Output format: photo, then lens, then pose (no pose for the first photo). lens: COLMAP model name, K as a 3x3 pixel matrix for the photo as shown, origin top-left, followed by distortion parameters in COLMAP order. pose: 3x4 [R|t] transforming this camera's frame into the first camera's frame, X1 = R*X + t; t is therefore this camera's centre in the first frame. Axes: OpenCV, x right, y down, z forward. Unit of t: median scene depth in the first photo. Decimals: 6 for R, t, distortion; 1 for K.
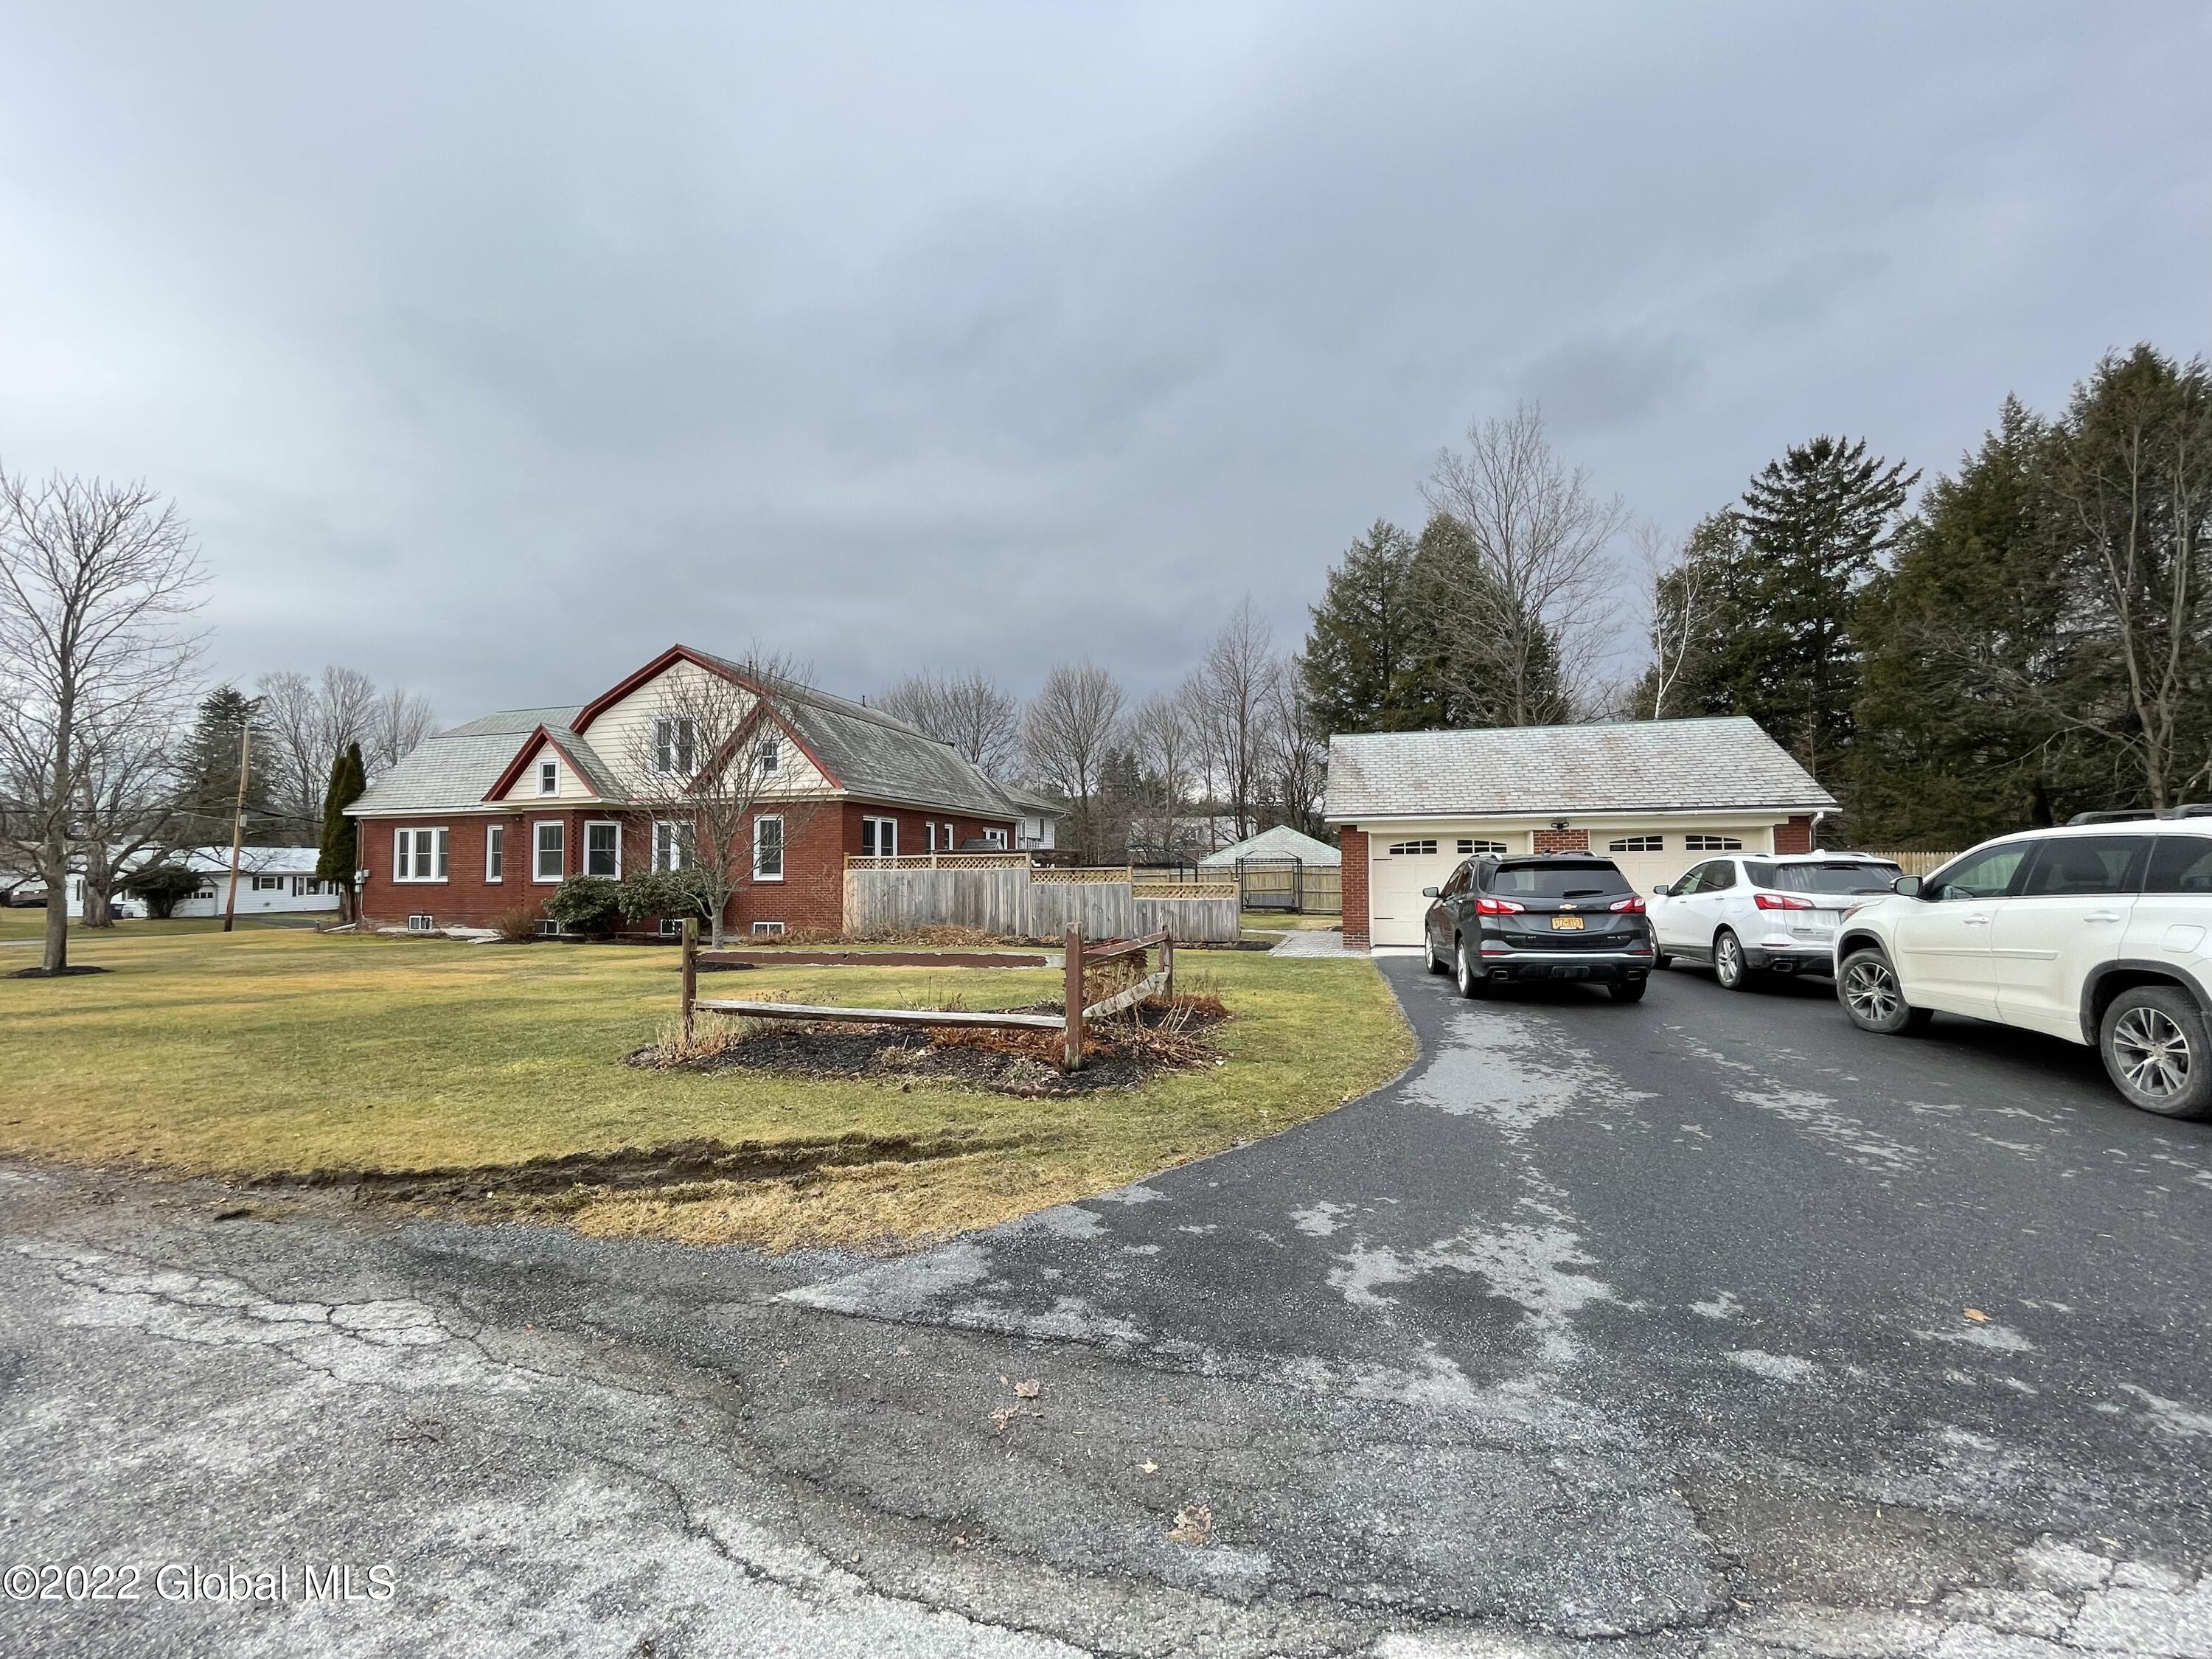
lens RADIAL K [[899.4, 0, 1095.0], [0, 899.4, 835.0], [0, 0, 1]] dist [-0.018274, 0.010475]
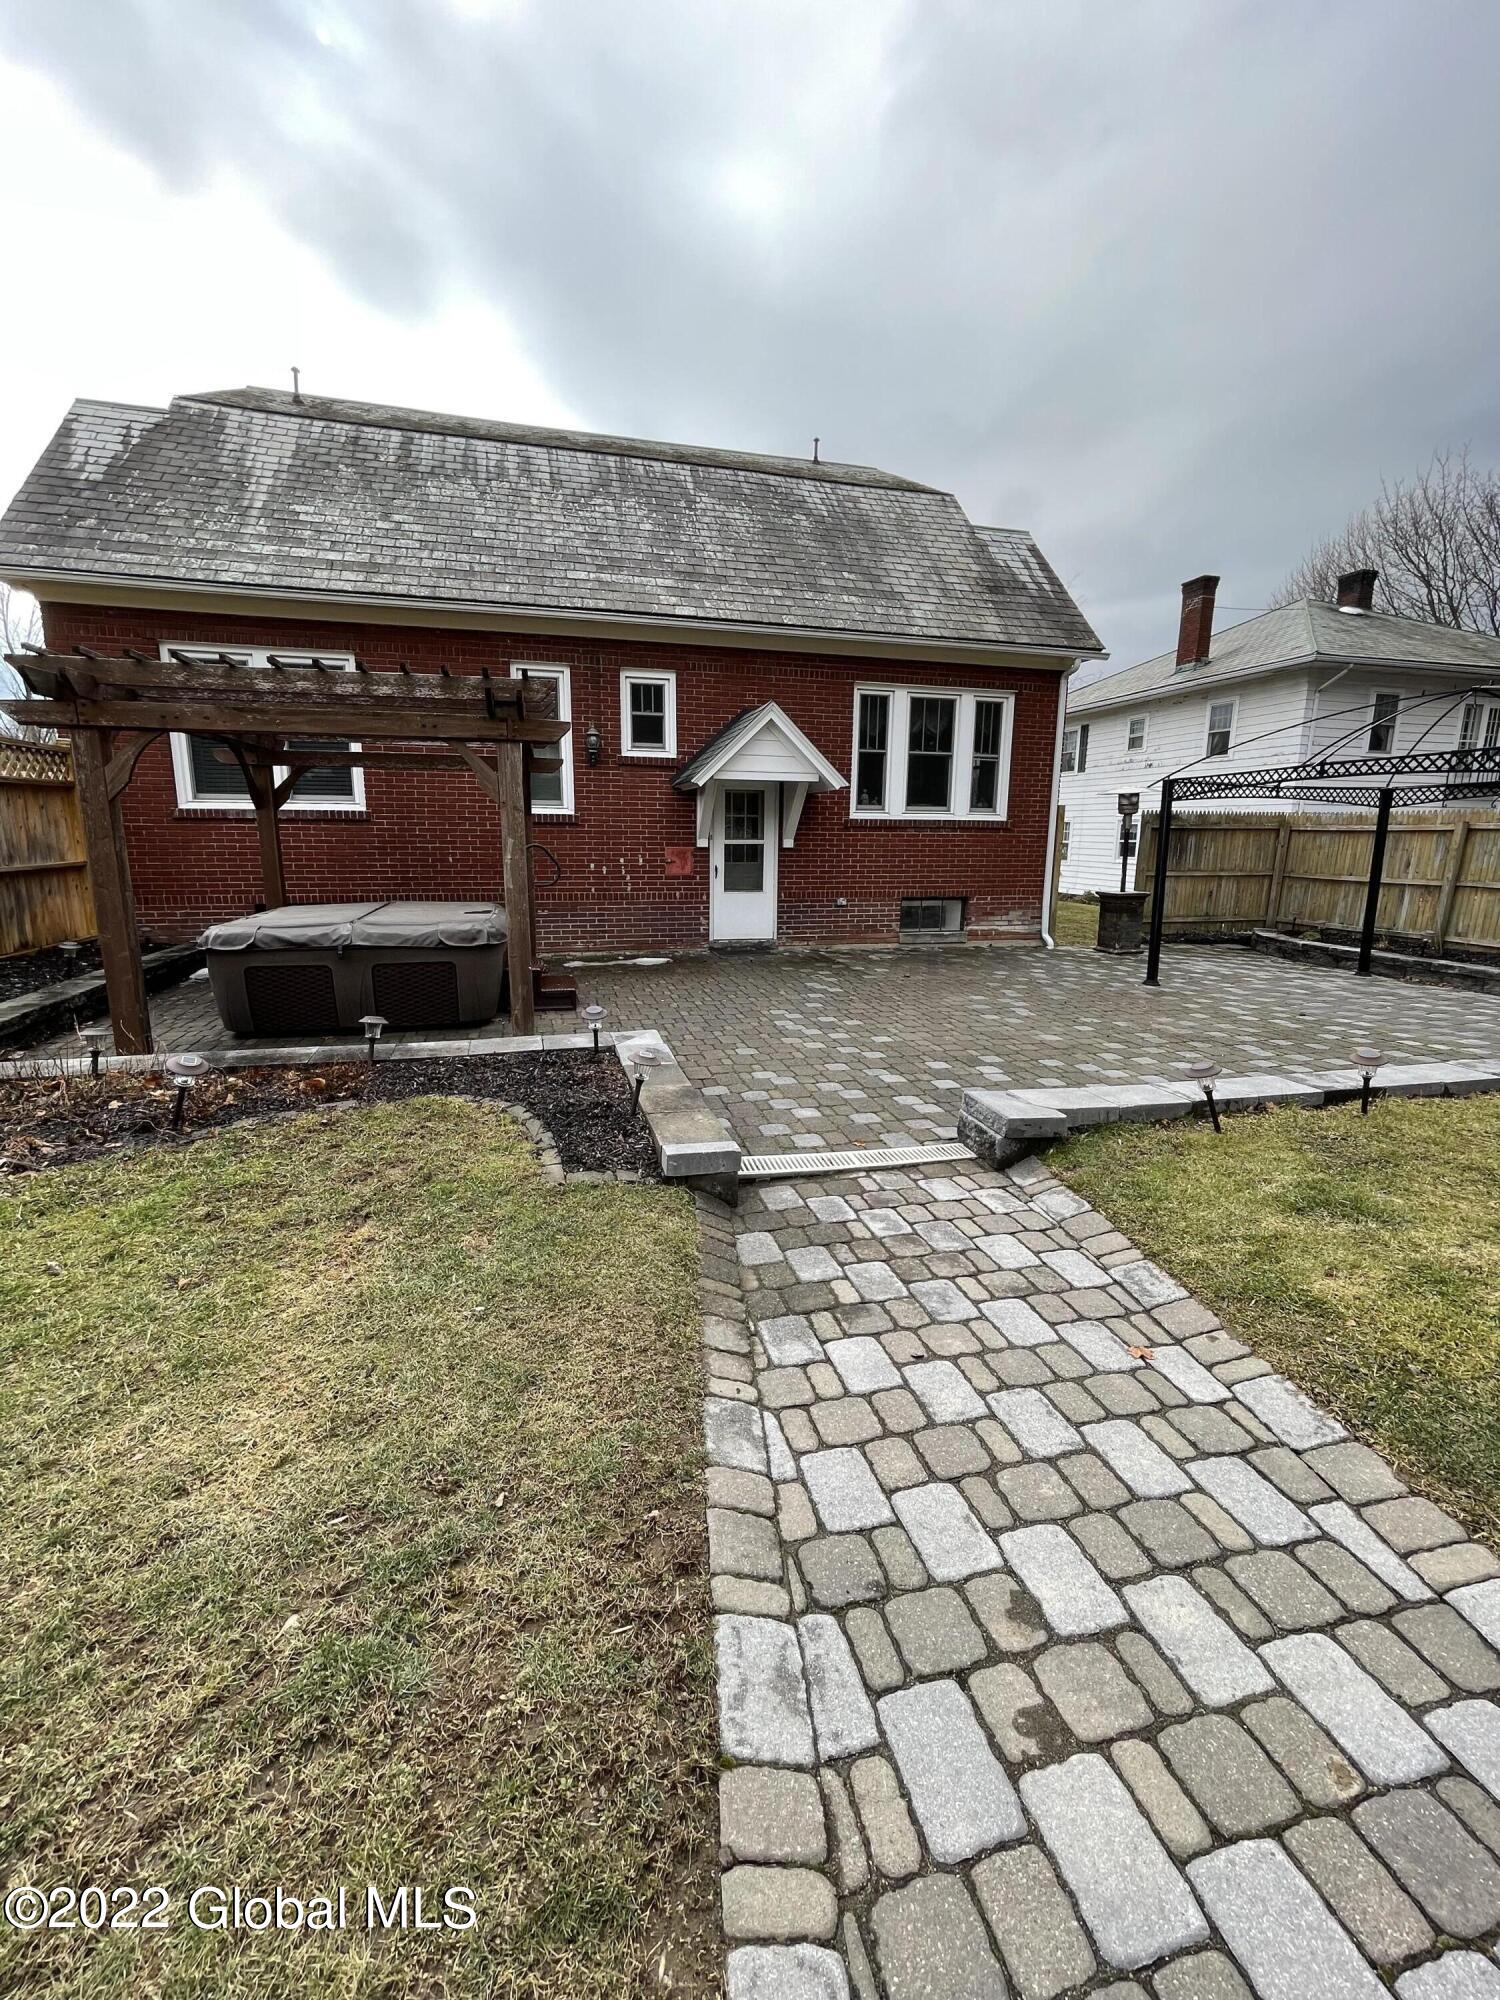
lens RADIAL K [[813.2, 0, 742.0], [0, 813.2, 994.2], [0, 0, 1]] dist [-0.018274, 0.010475]
pose [[0.523301, 0.182557, -0.832364, 0.188561], [0.019036, 0.974035, 0.225596, 0.049989], [0.851935, -0.133899, 0.506238, 0.944196]]
